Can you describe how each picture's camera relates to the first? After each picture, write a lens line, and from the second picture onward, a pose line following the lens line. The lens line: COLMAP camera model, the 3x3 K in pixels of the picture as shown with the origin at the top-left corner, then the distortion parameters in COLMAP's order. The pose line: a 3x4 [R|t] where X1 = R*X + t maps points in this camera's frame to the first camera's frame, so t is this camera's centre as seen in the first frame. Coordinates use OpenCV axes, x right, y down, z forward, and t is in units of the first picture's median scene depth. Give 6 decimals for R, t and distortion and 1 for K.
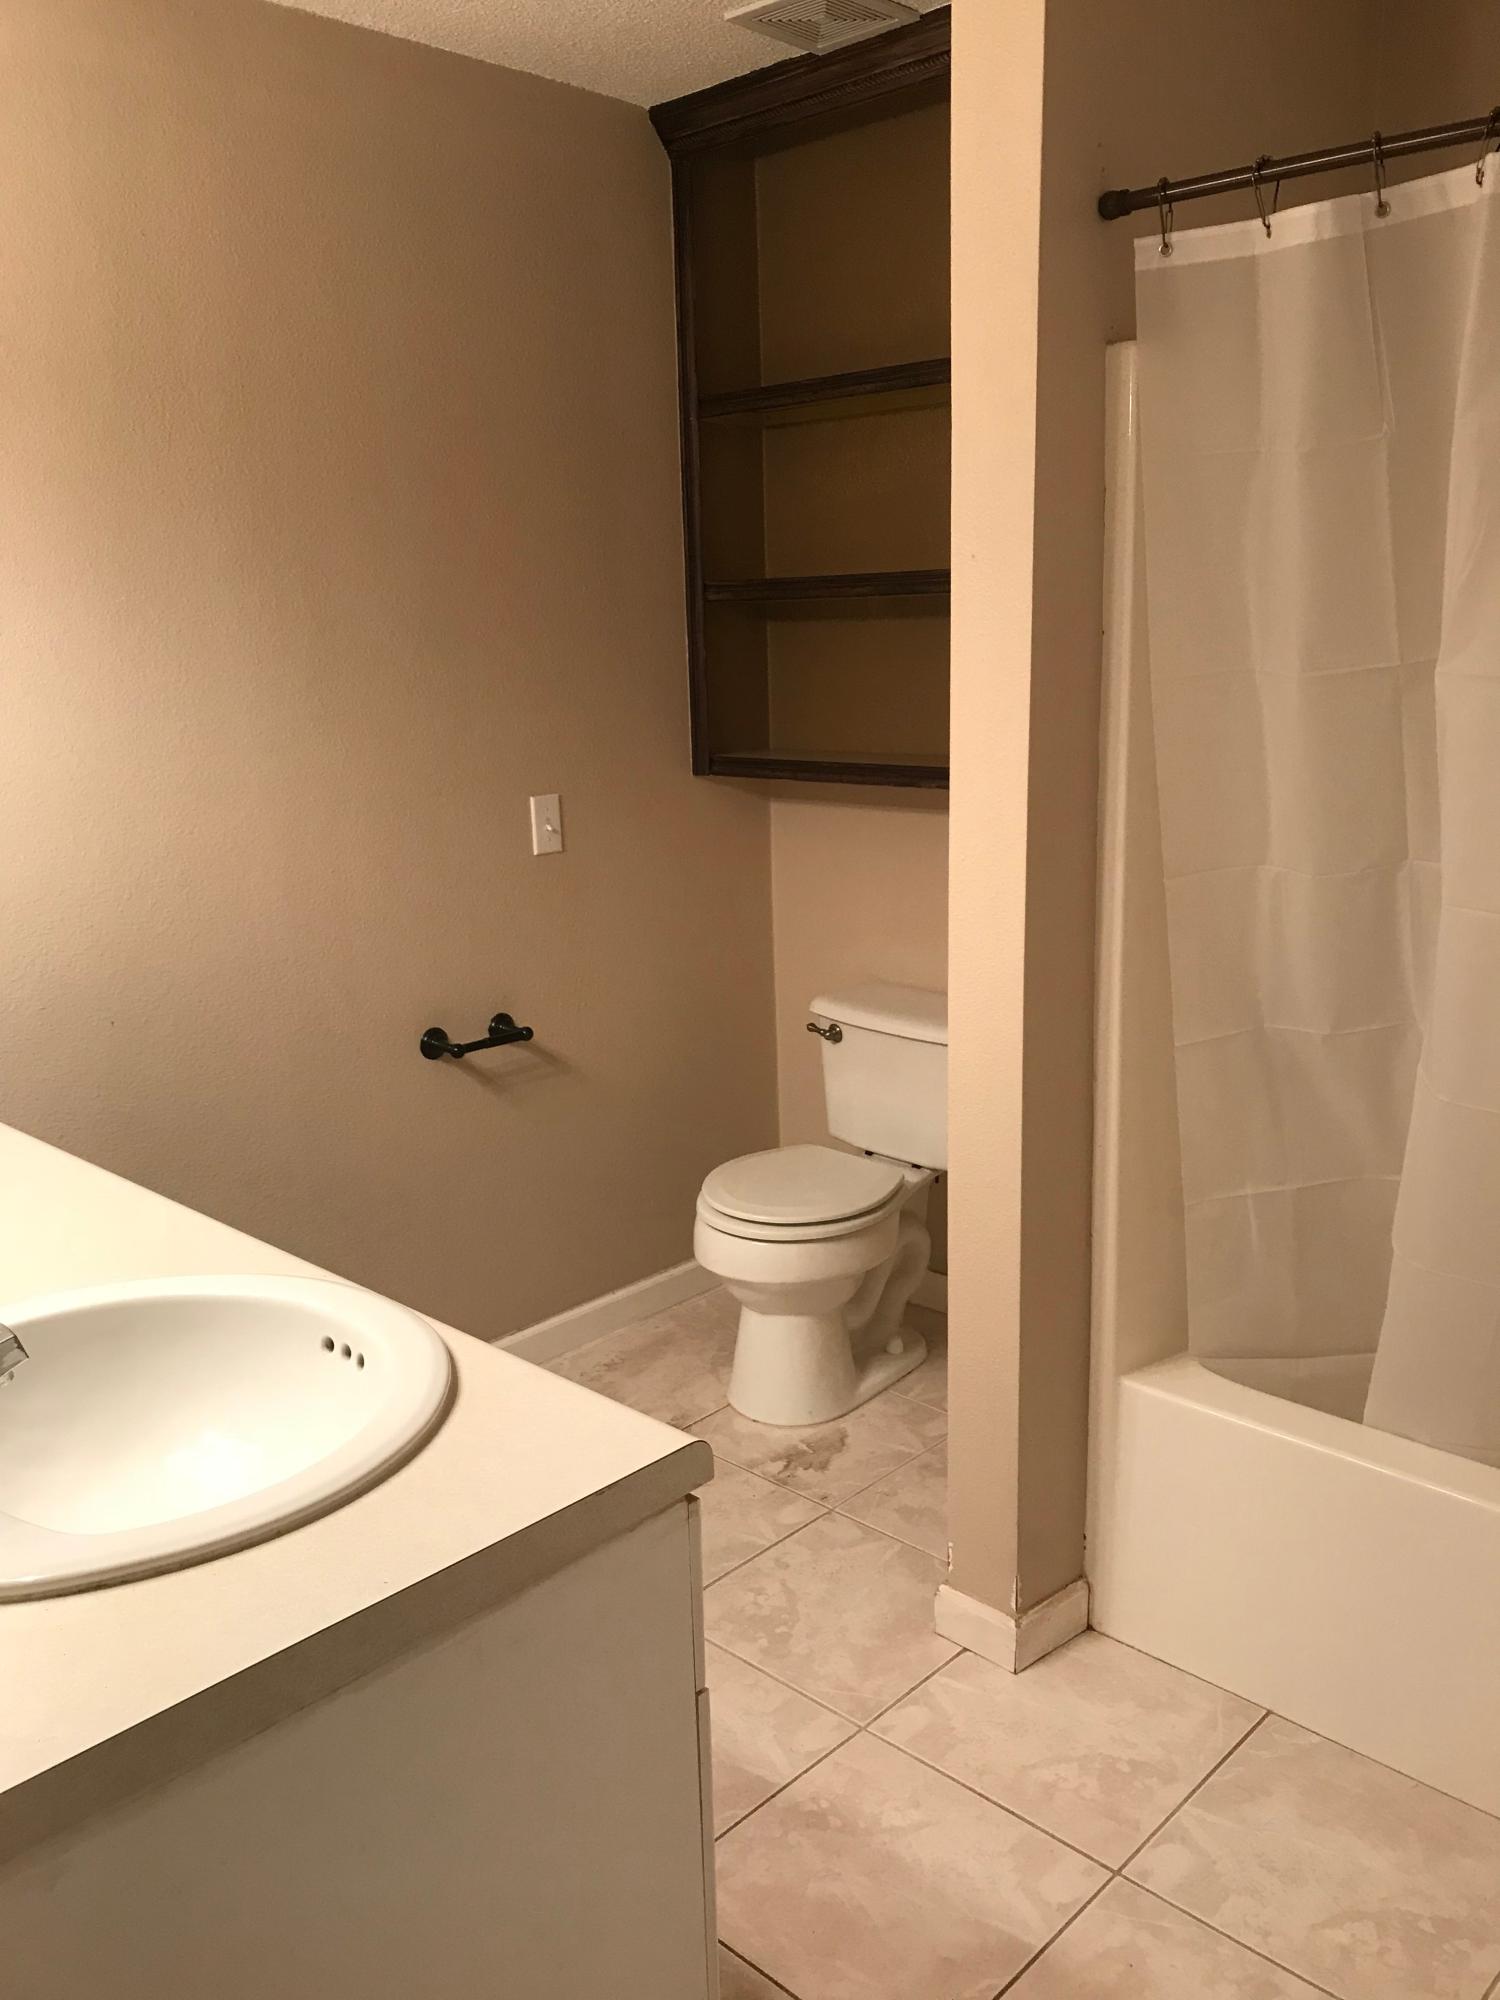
lens RADIAL K [[1635.9, 0, 750.0], [0, 1635.9, 1000.0], [0, 0, 1]] dist [0.018143, -0.005973]
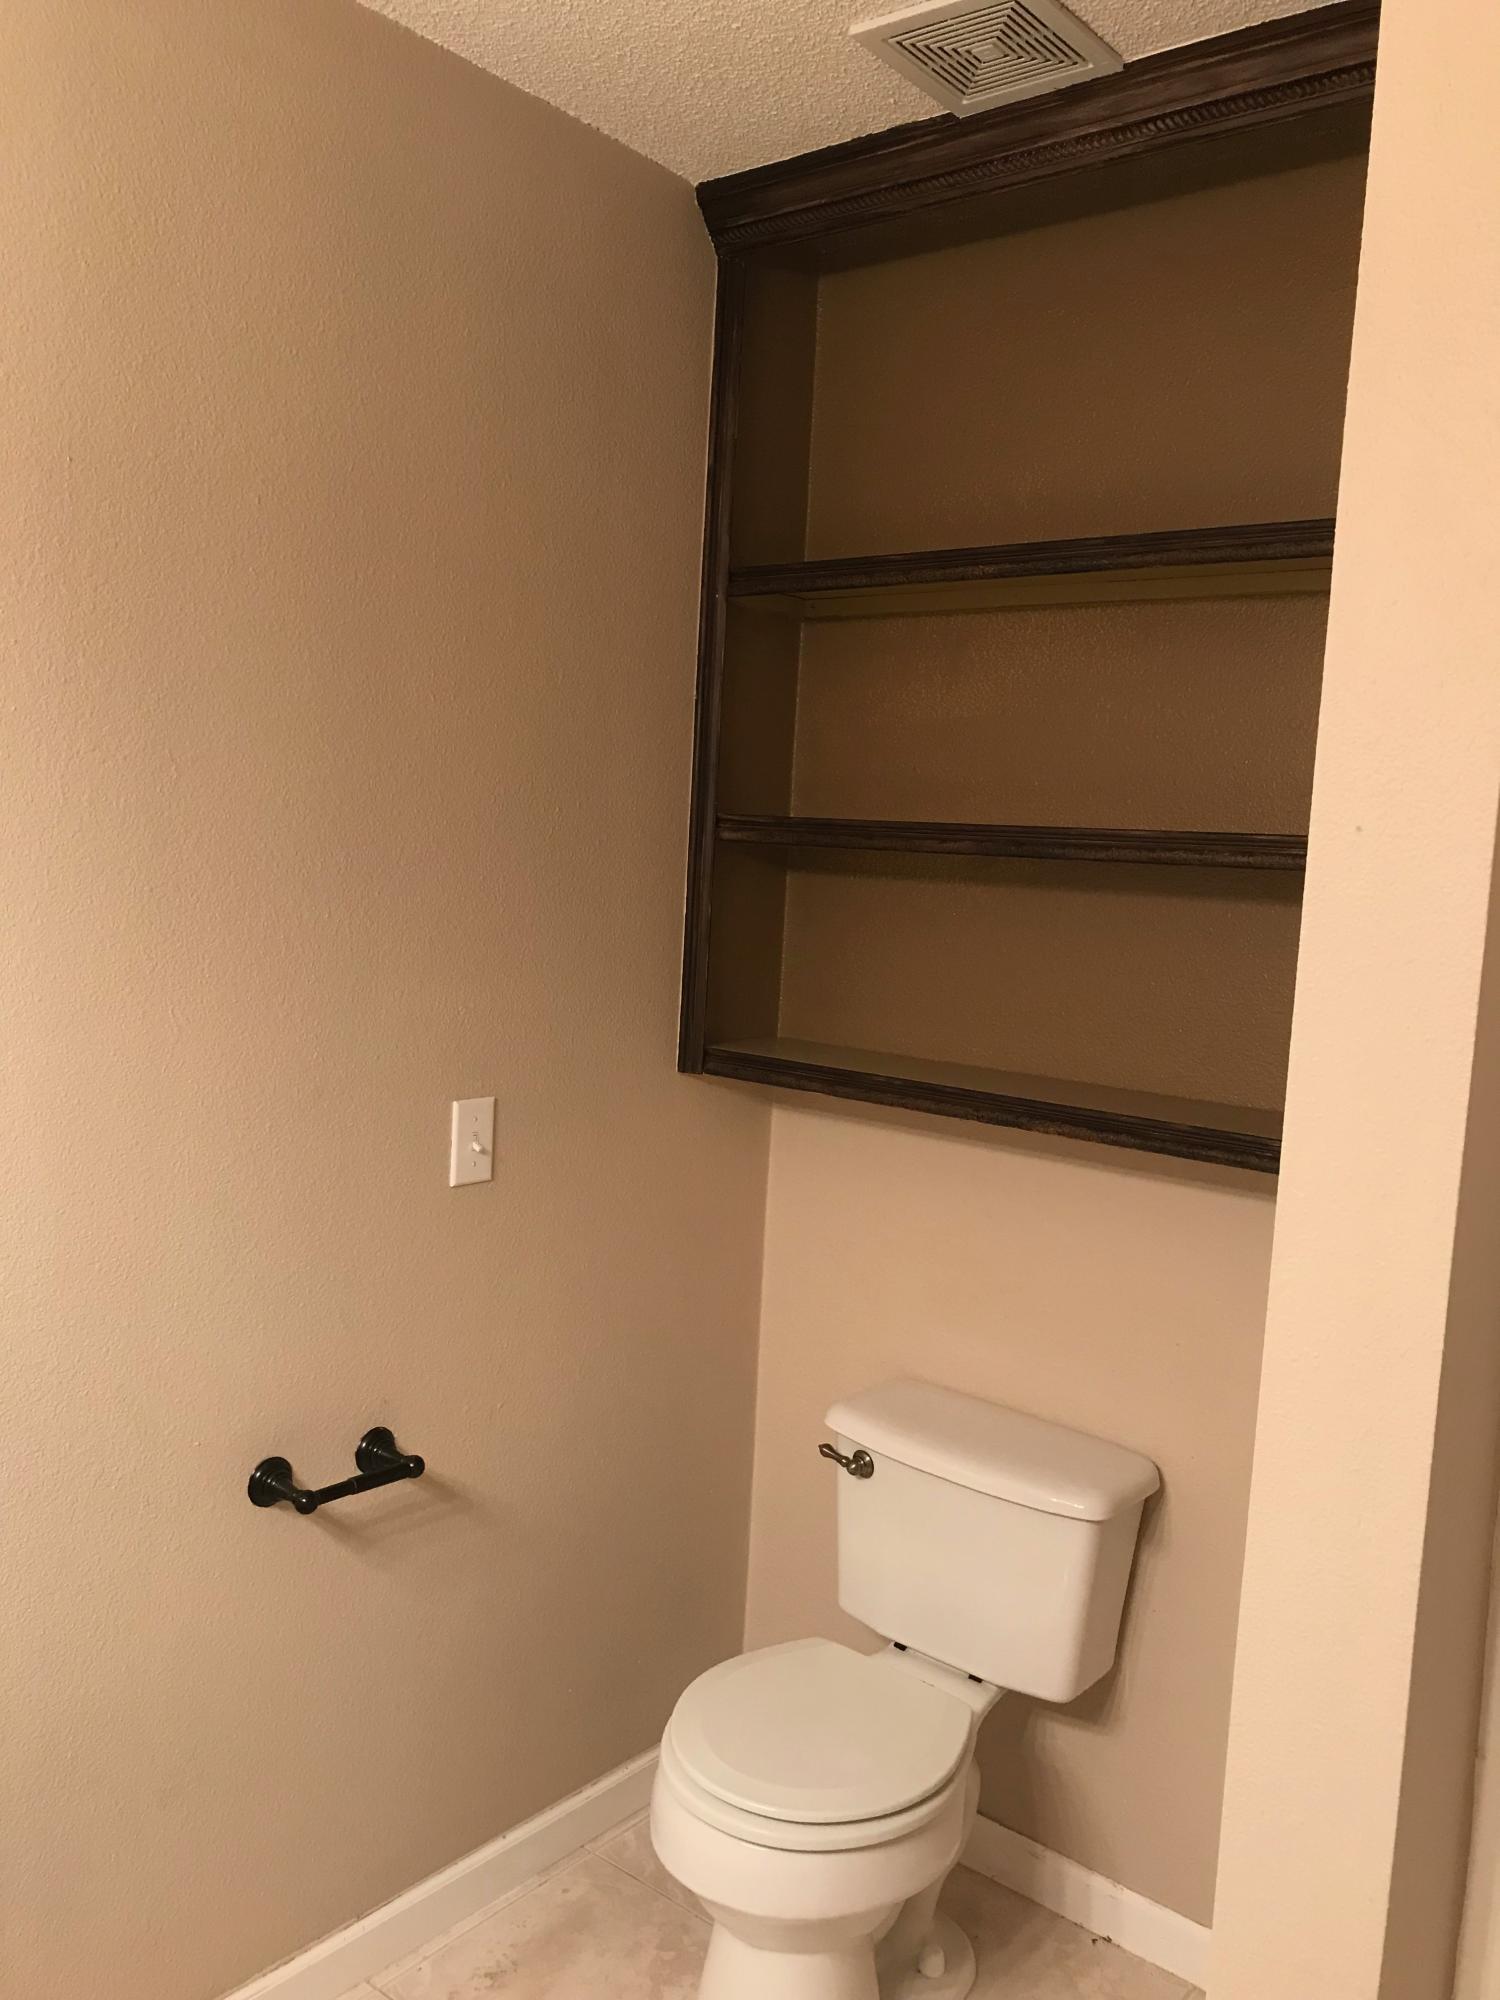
lens RADIAL K [[1622.3, 0, 750.0], [0, 1622.3, 1000.0], [0, 0, 1]] dist [0.082643, -0.169093]
pose [[0.993914, 0.075230, 0.080466, -0.073857], [-0.064250, 0.989262, -0.131270, -0.090572], [-0.089477, 0.125301, 0.988076, 0.336525]]
